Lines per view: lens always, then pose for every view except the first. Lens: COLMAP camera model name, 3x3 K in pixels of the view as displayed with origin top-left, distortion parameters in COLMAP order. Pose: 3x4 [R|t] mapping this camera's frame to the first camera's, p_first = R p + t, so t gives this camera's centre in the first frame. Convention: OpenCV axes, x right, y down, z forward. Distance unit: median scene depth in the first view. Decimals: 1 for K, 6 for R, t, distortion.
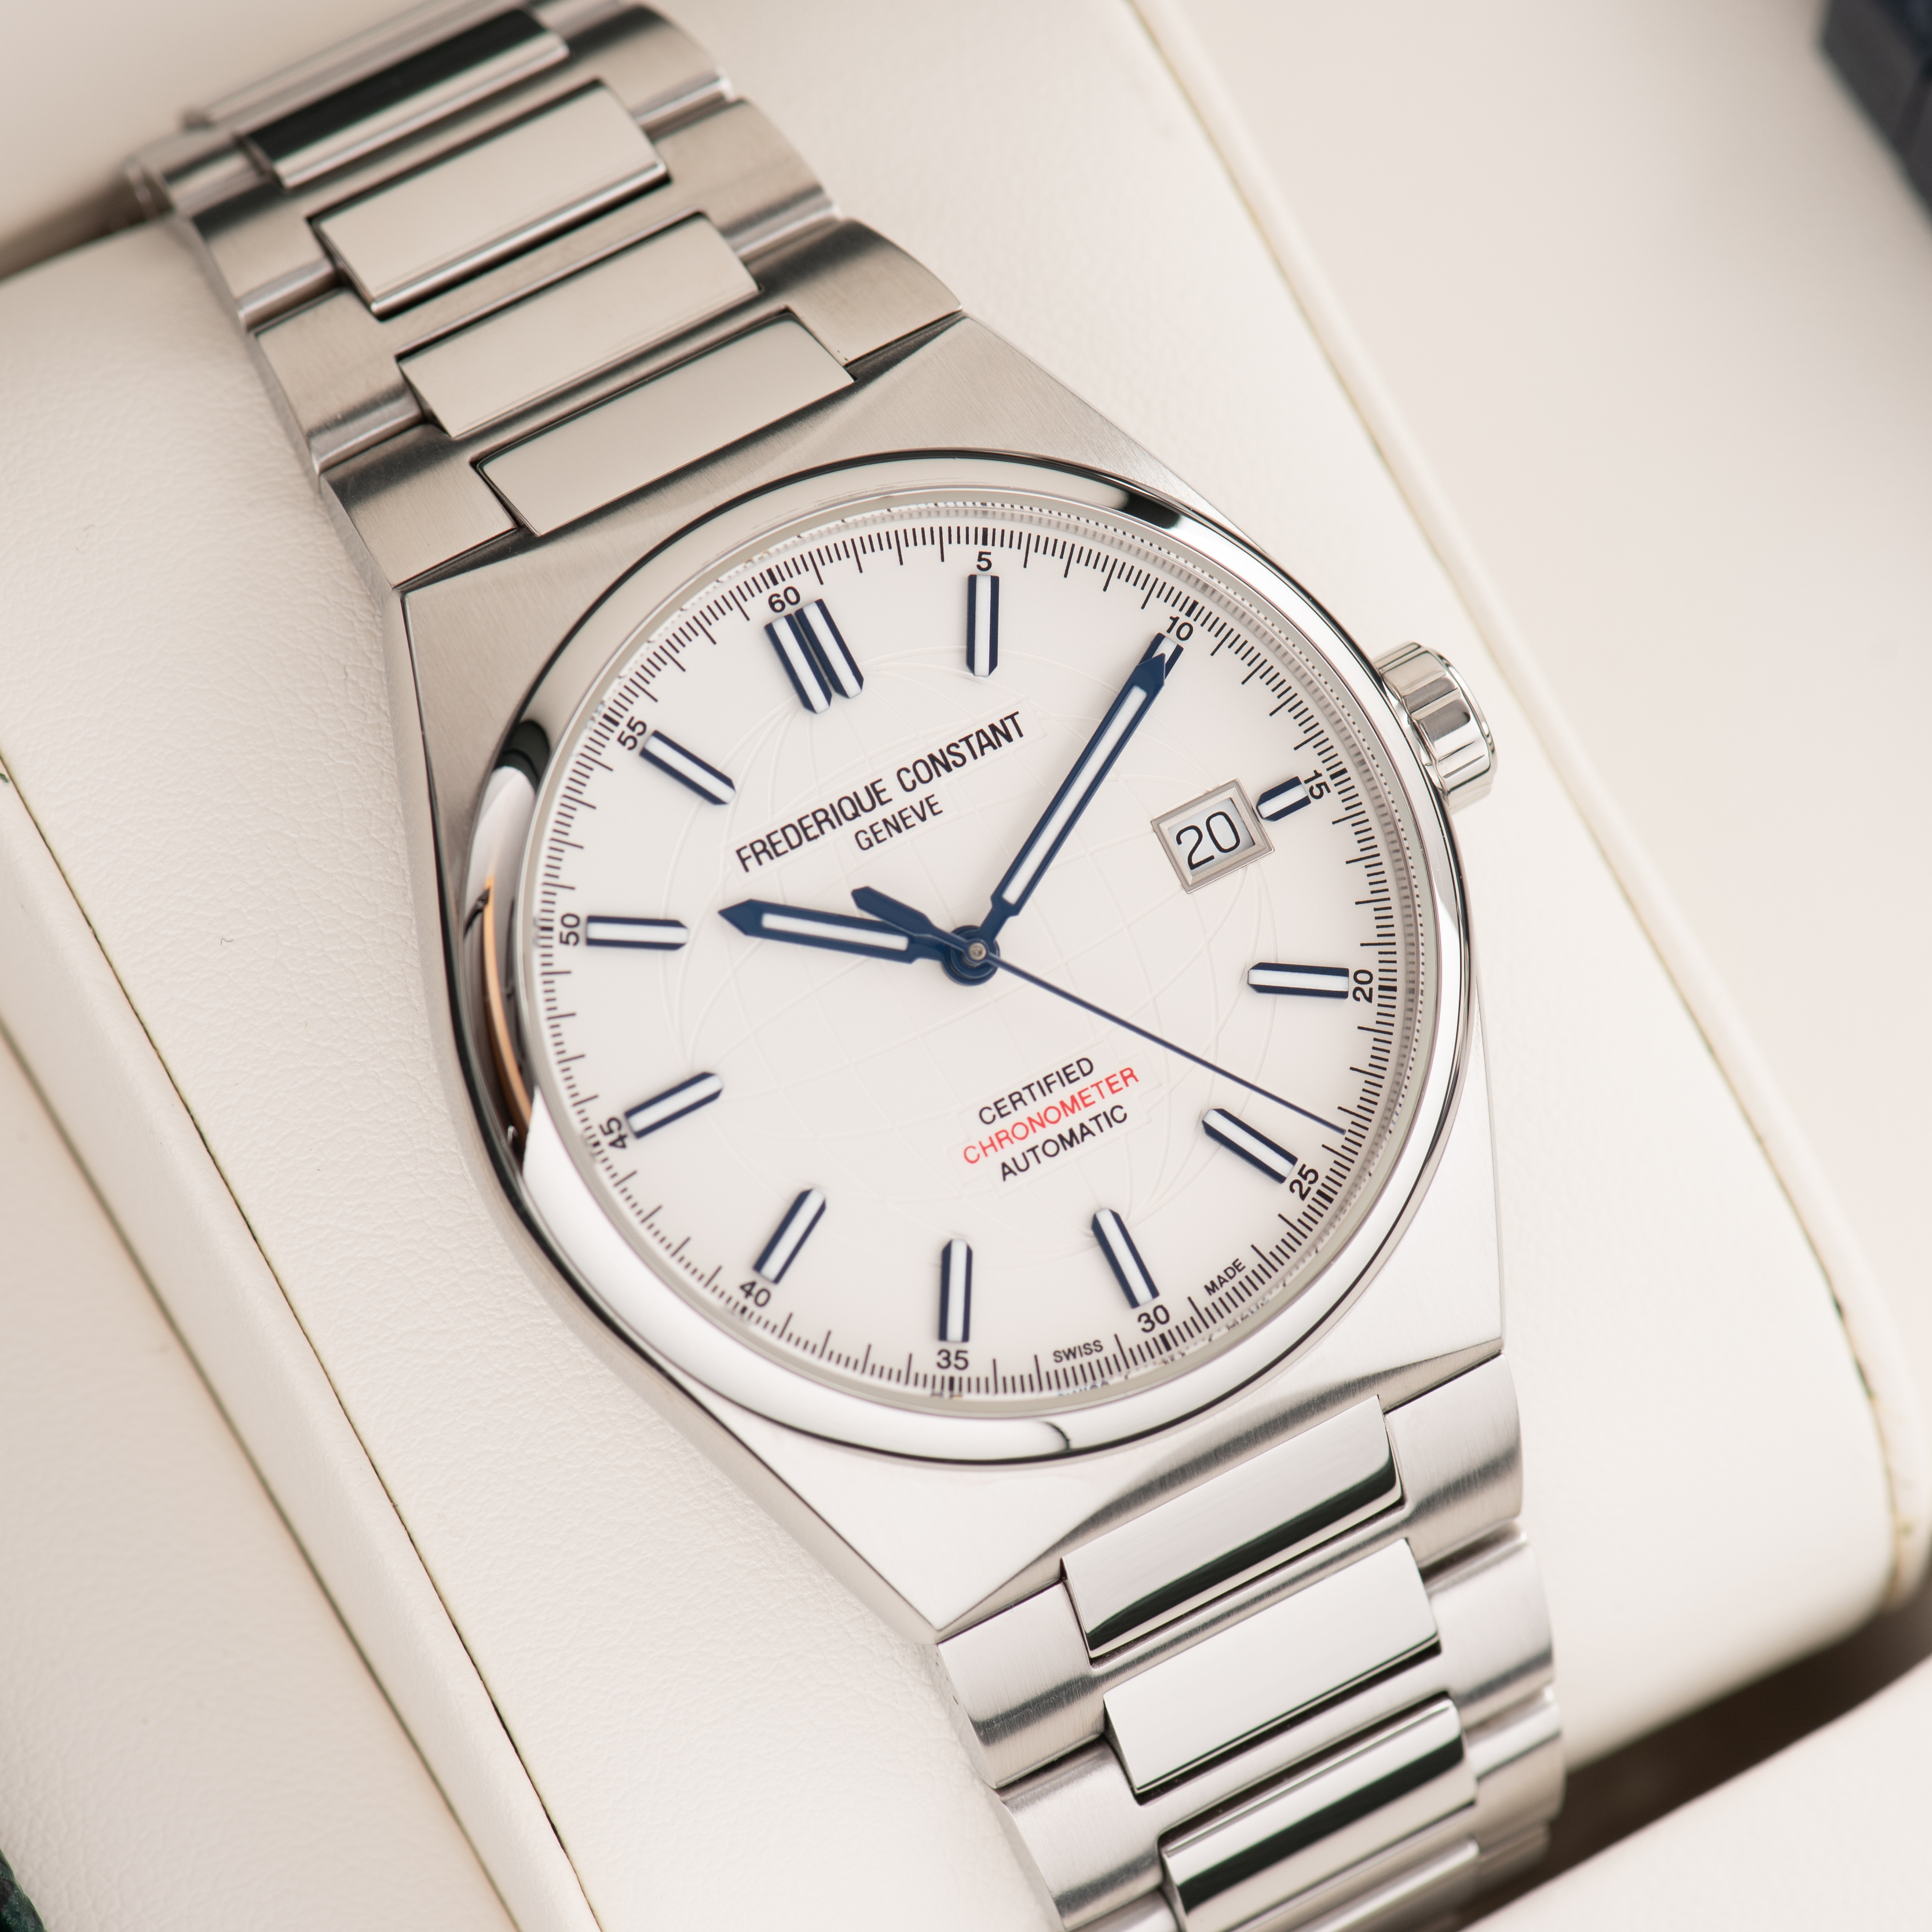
lens RADIAL K [[12532.9, 0, 966.0], [0, 12532.9, 966.0], [0, 0, 1]] dist [-0.480722, 21.372422]
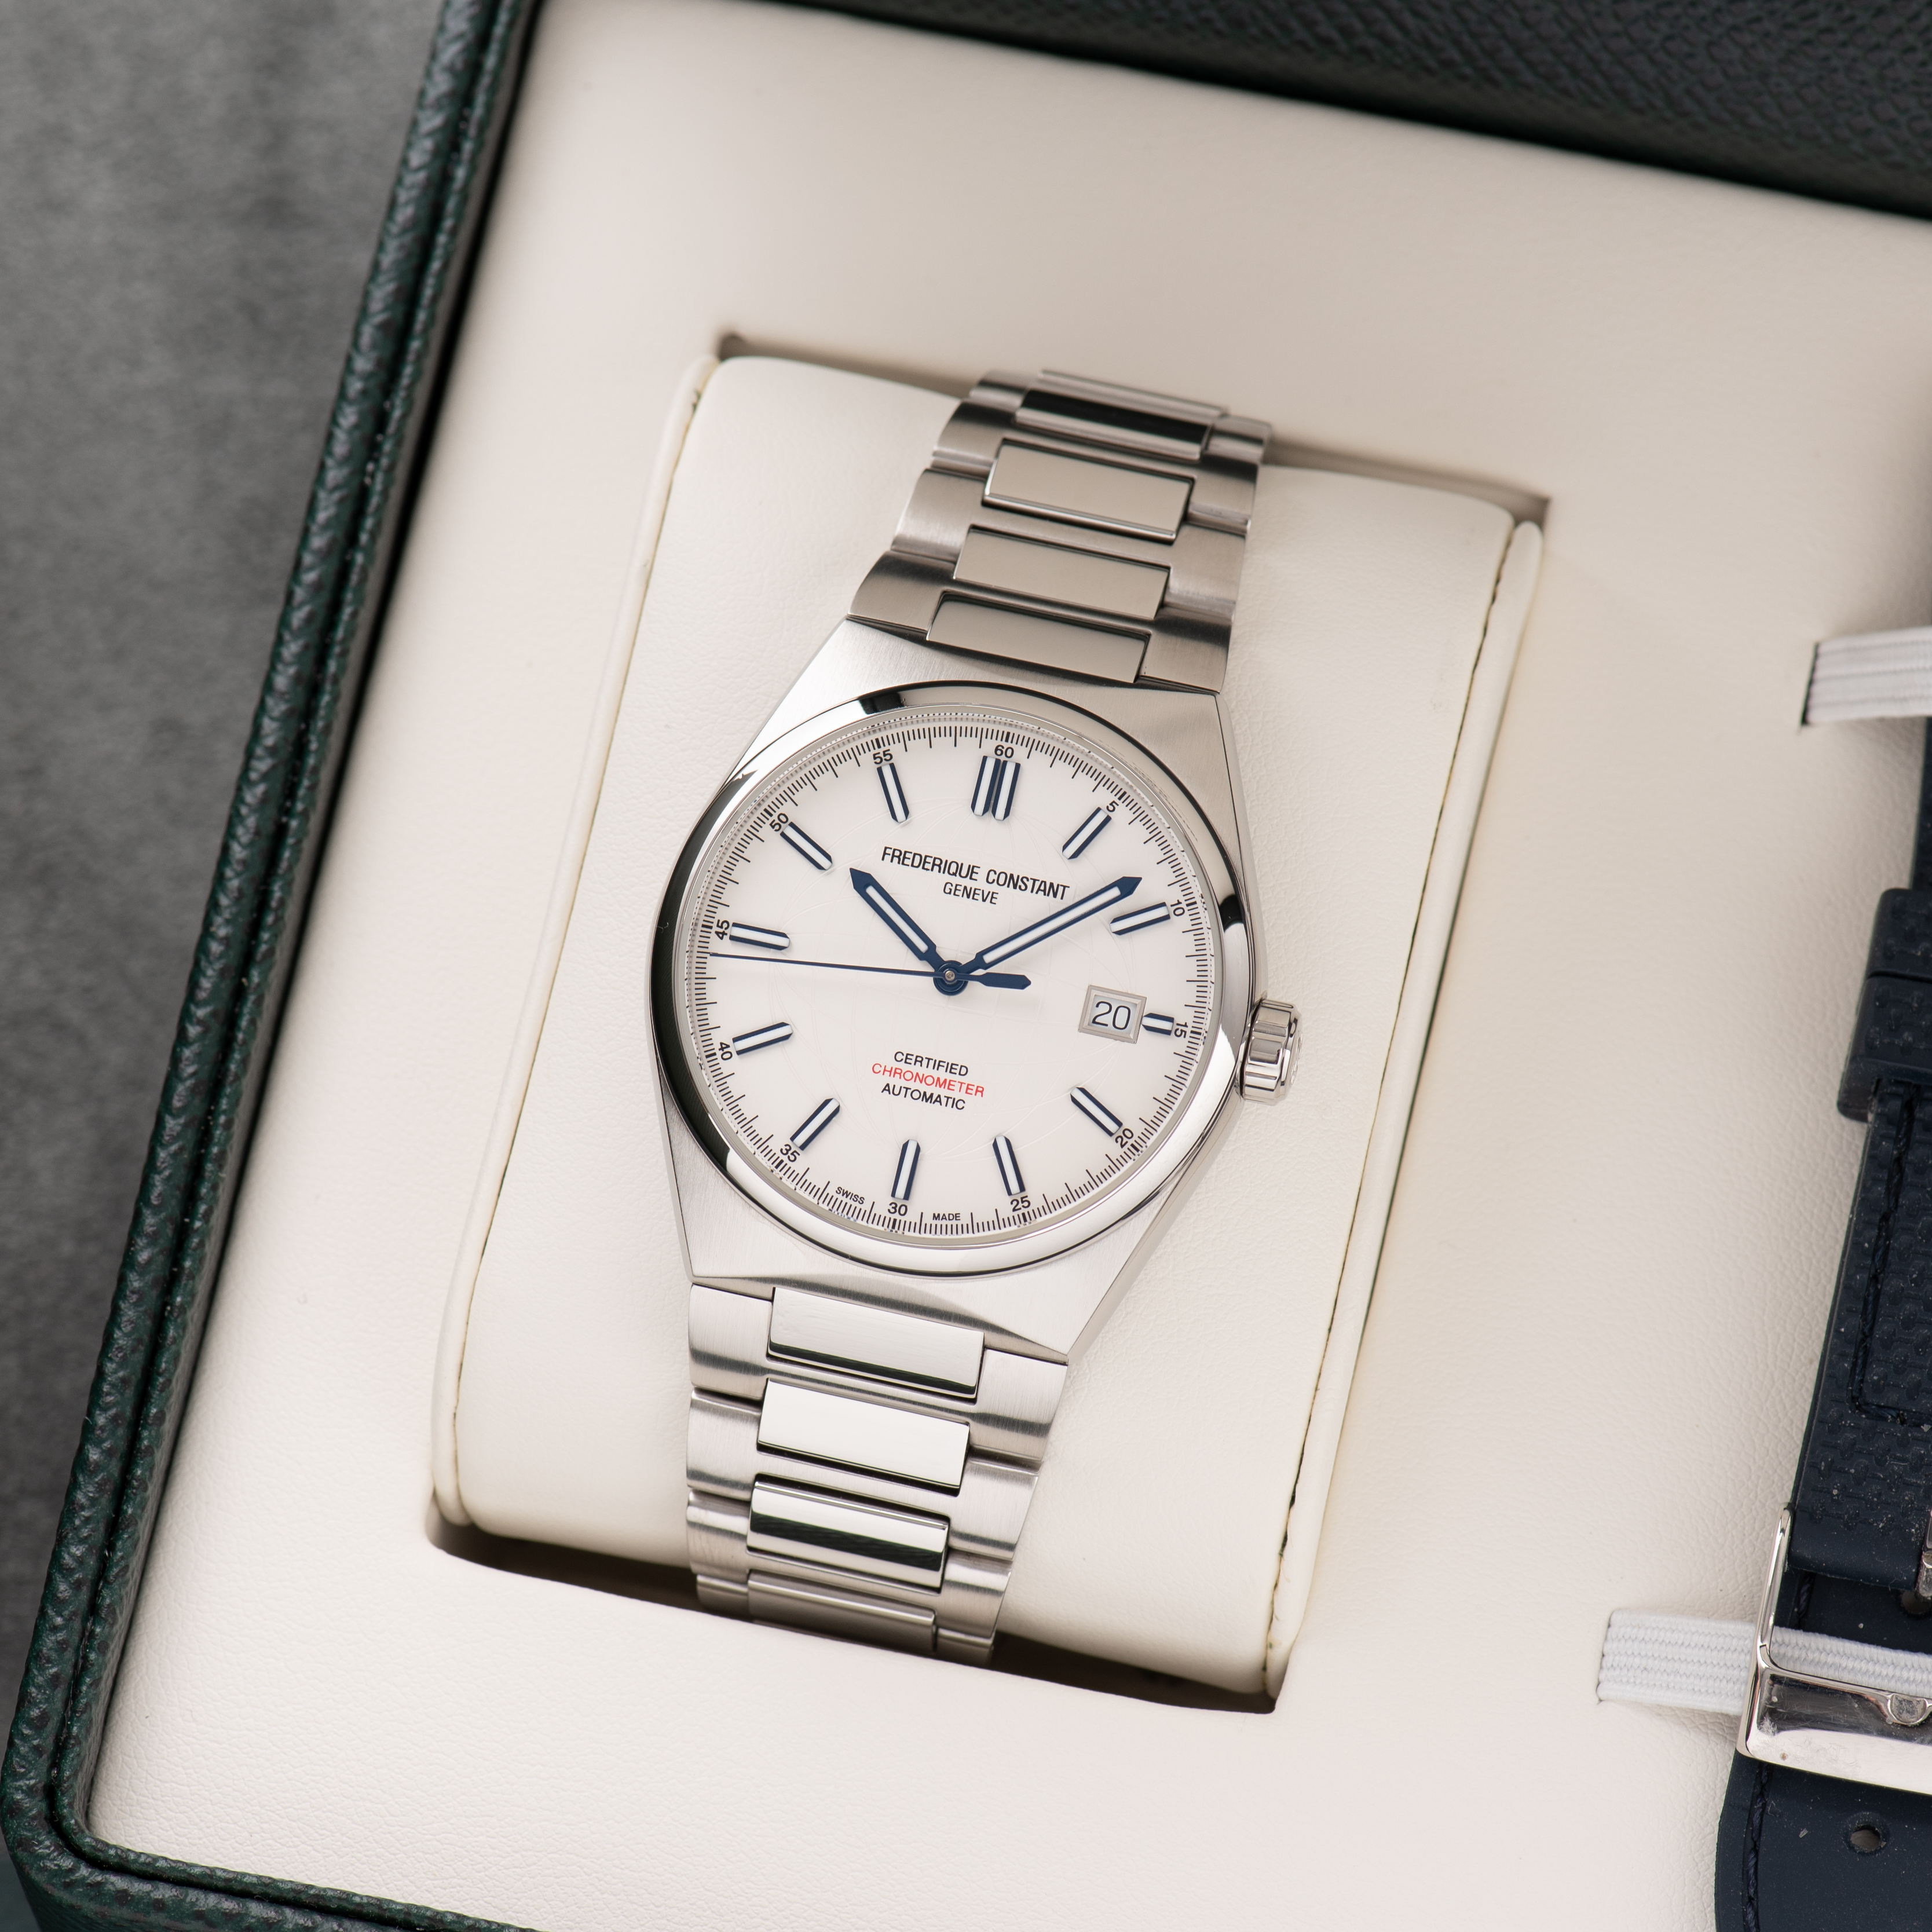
lens RADIAL K [[12532.9, 0, 966.0], [0, 12532.9, 966.0], [0, 0, 1]] dist [-0.480722, 21.372422]
pose [[0.727506, 0.592698, -0.345607, 0.589583], [-0.609727, 0.789476, 0.070429, -0.123330], [0.314592, 0.159488, 0.935733, -0.596042]]
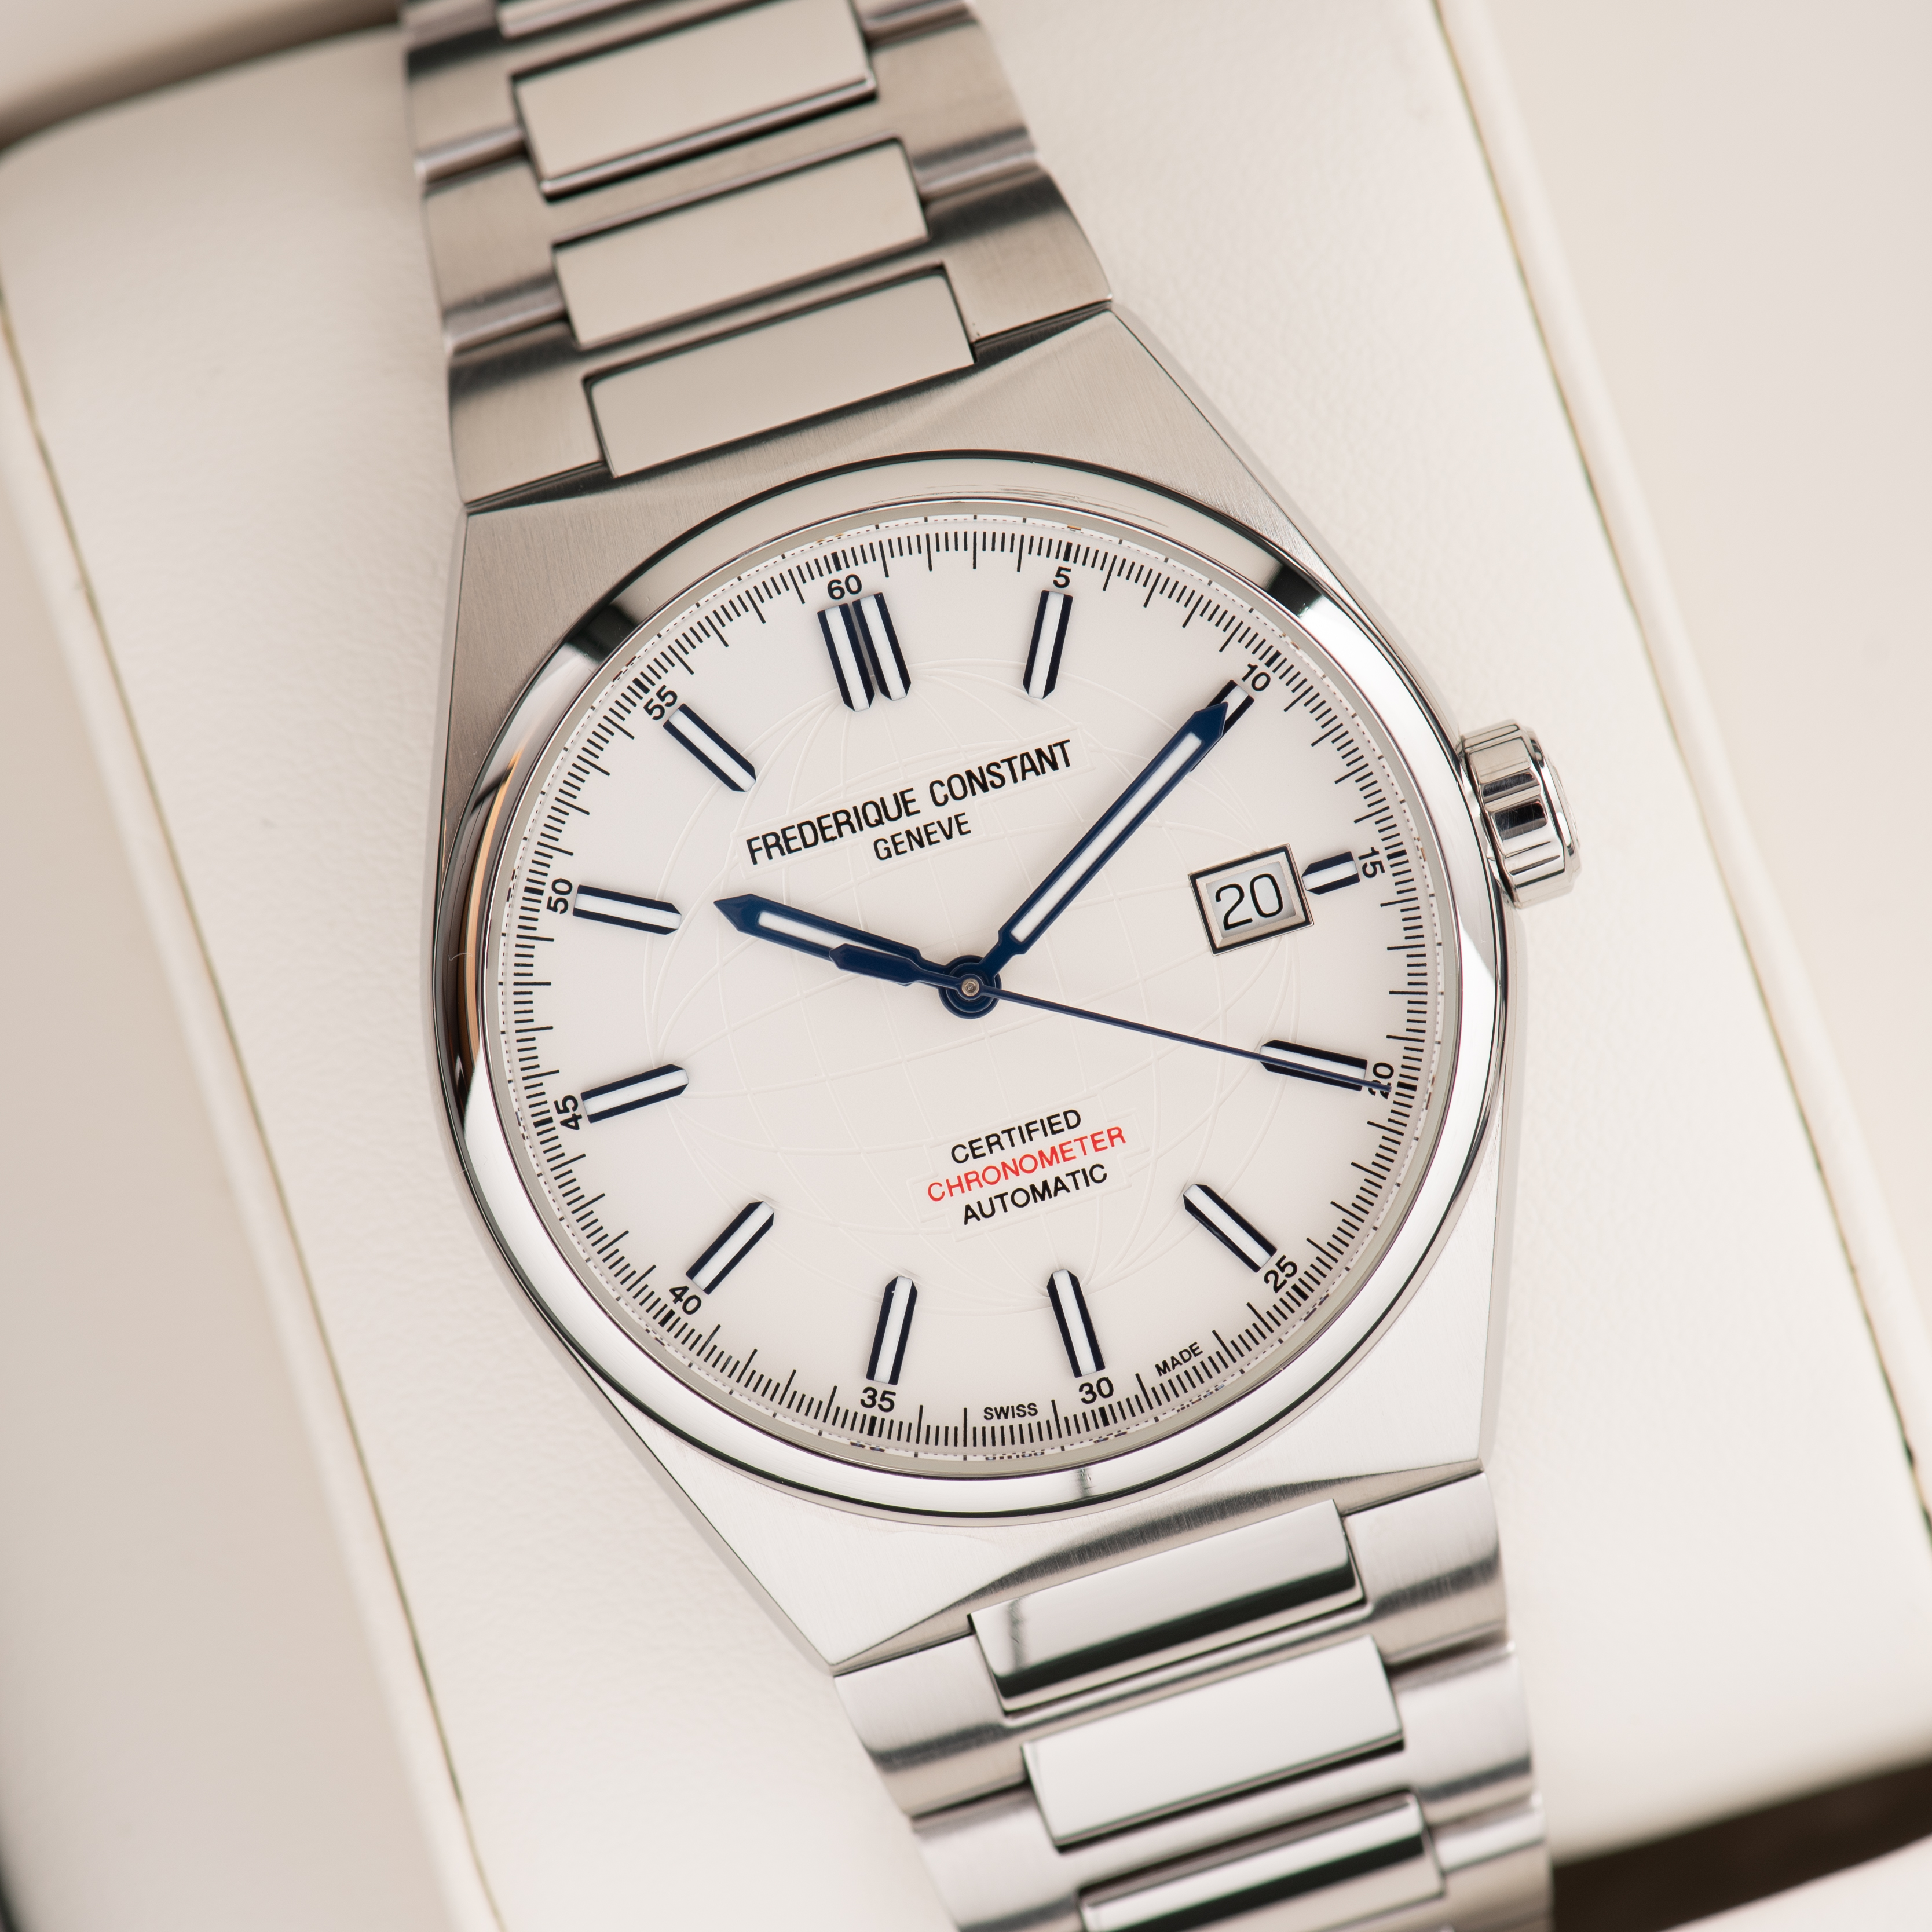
lens RADIAL K [[12532.9, 0, 966.0], [0, 12532.9, 966.0], [0, 0, 1]] dist [-0.480722, 21.372422]
pose [[0.963069, 0.173206, -0.206149, 0.197444], [-0.146457, 0.979443, 0.138717, -0.135368], [0.225938, -0.103402, 0.968638, 0.068823]]
